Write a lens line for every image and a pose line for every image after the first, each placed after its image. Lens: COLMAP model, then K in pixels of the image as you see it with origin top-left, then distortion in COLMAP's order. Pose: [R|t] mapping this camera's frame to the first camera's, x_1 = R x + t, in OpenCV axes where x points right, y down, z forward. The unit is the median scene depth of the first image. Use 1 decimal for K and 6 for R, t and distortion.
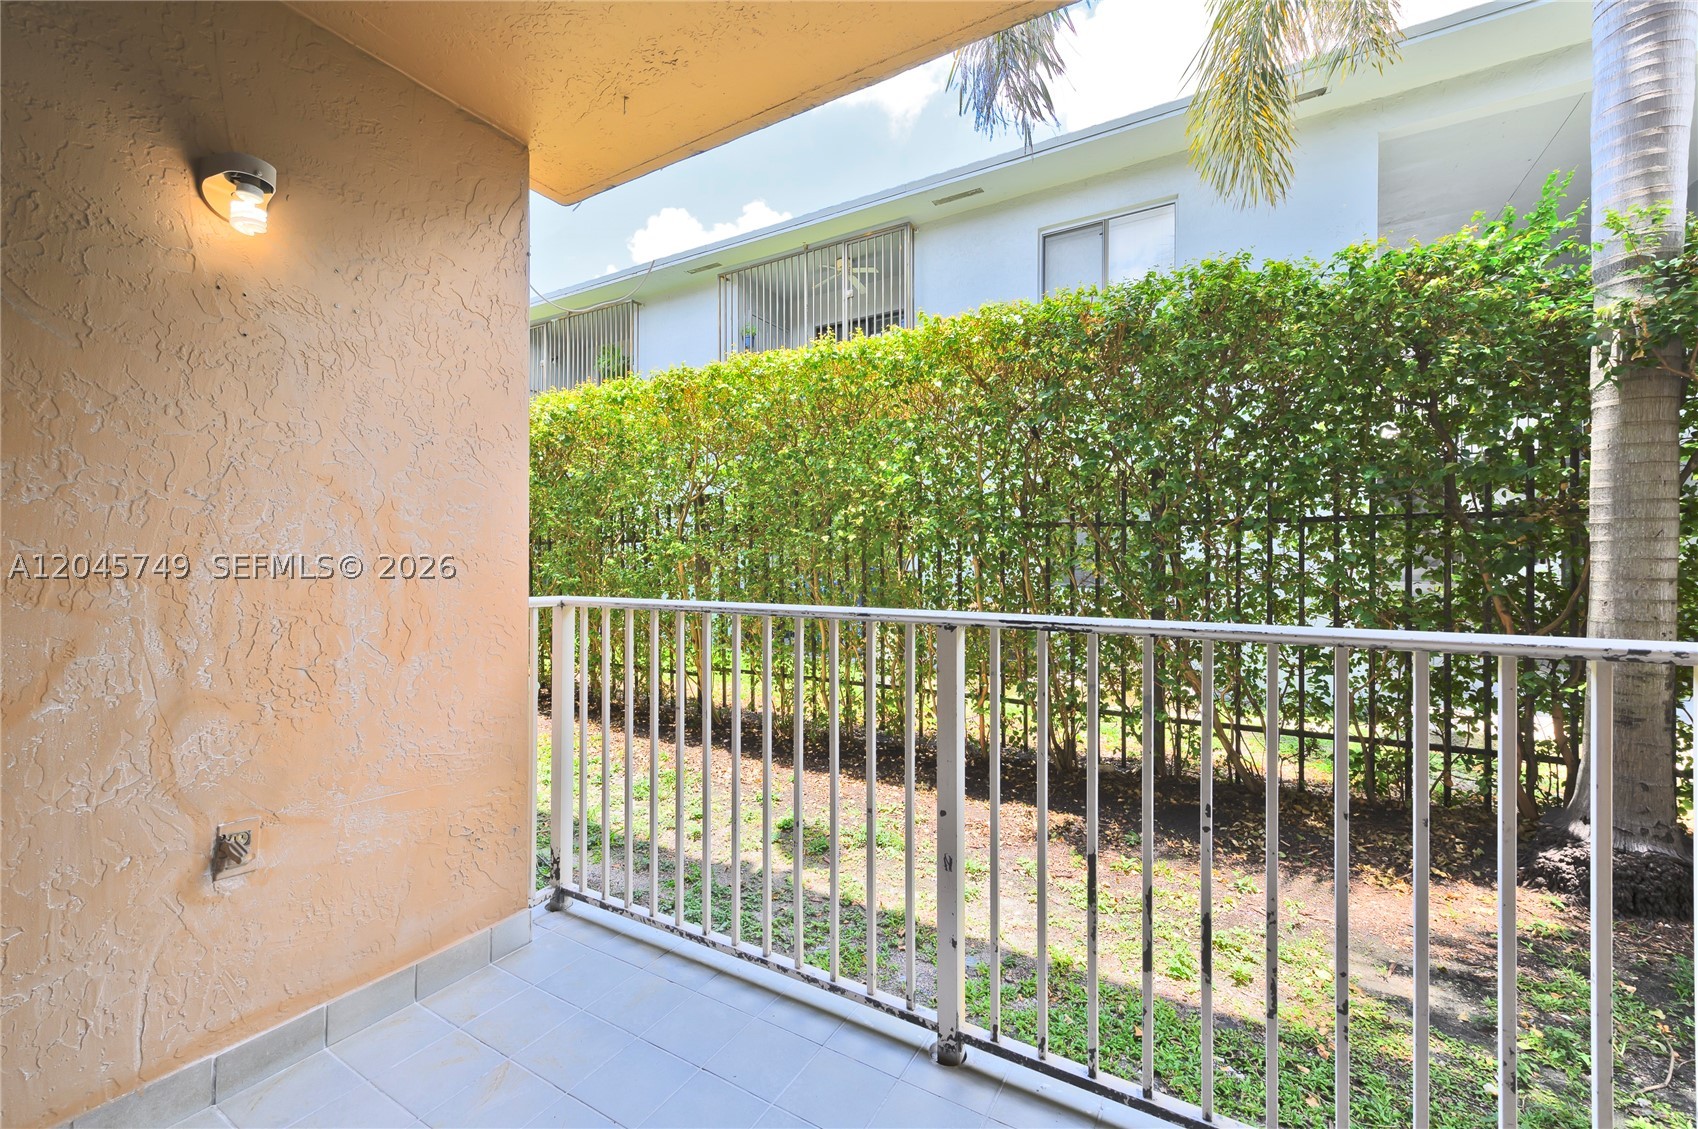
lens RADIAL K [[735.8, 0, 859.6], [0, 735.8, 575.5], [0, 0, 1]] dist [0.010836, -0.000950]
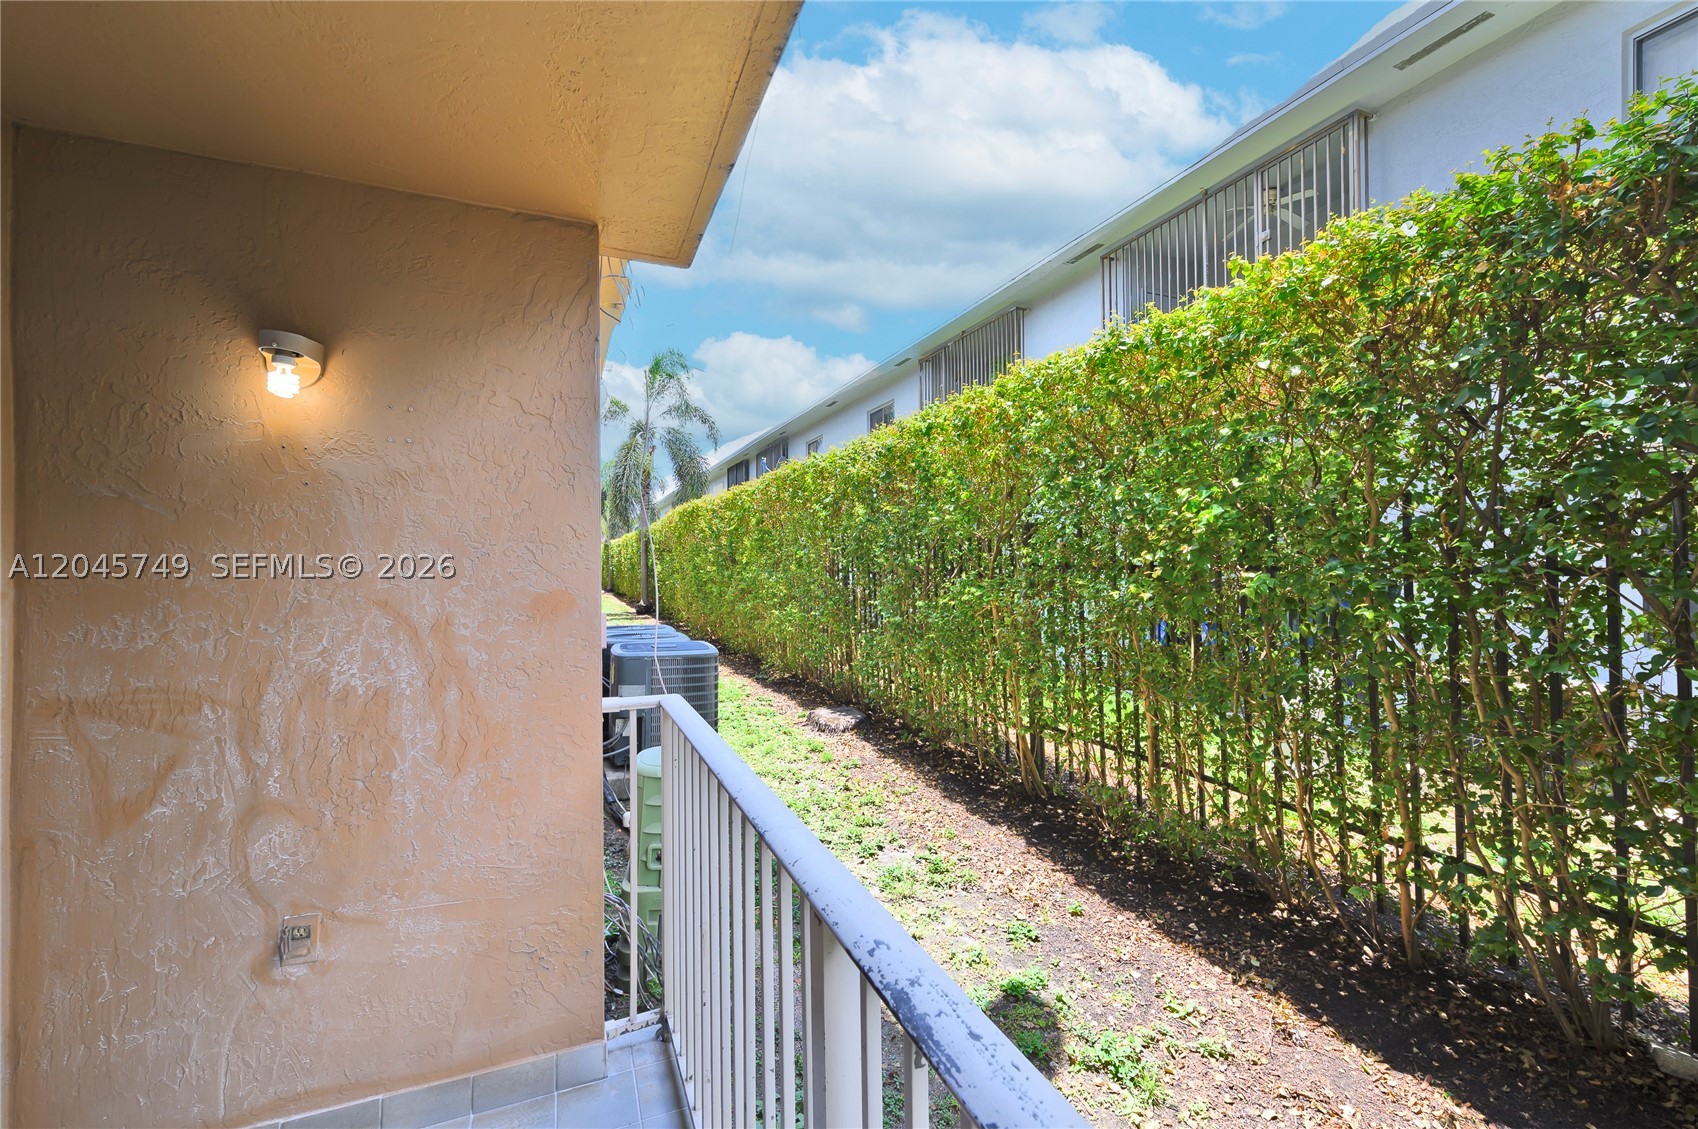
lens RADIAL K [[735.8, 0, 838.1], [0, 735.8, 561.8], [0, 0, 1]] dist [0.010836, -0.000950]
pose [[0.780224, -0.007905, -0.625451, 0.474714], [0.001664, 0.999943, -0.010563, -0.180592], [0.625499, 0.007201, 0.780192, 0.590025]]
